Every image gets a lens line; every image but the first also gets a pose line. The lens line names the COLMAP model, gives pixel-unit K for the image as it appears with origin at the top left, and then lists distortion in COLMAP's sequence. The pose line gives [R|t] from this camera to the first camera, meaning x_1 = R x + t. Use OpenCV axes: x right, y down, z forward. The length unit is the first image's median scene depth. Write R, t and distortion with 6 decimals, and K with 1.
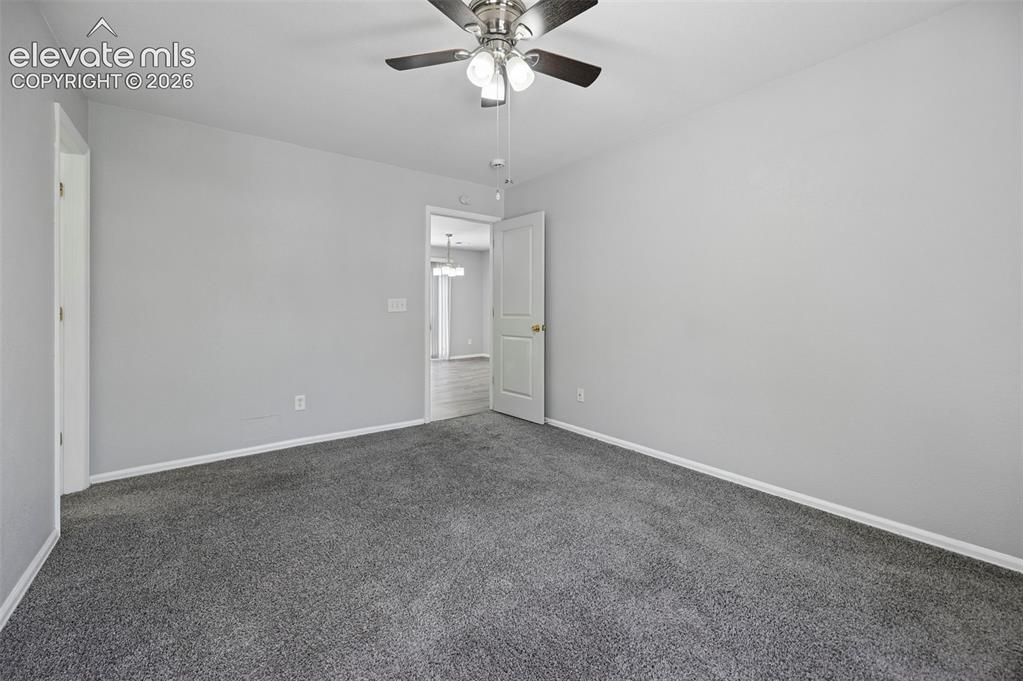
lens RADIAL K [[424.2, 0, 521.9], [0, 424.2, 316.6], [0, 0, 1]] dist [0.000265, 0.000003]
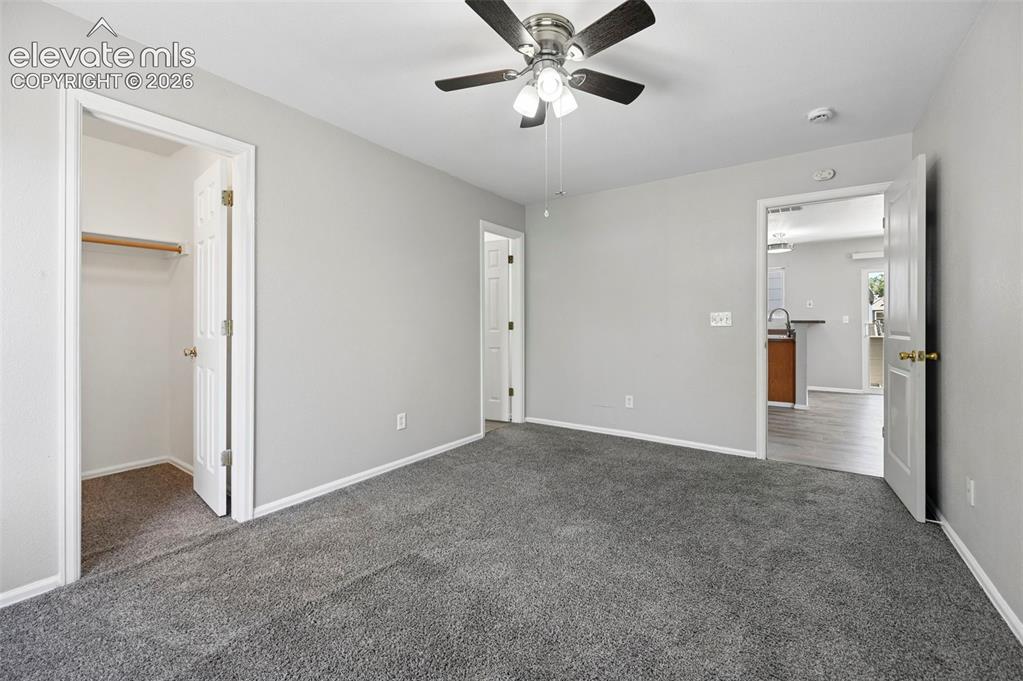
lens RADIAL K [[412.5, 0, 529.5], [0, 412.5, 324.5], [0, 0, 1]] dist [0.000748, -0.000031]
pose [[0.317848, 0.002859, -0.948137, 0.503239], [-0.025833, 0.999650, -0.005646, 0.001510], [0.947790, 0.026288, 0.317811, 0.378786]]
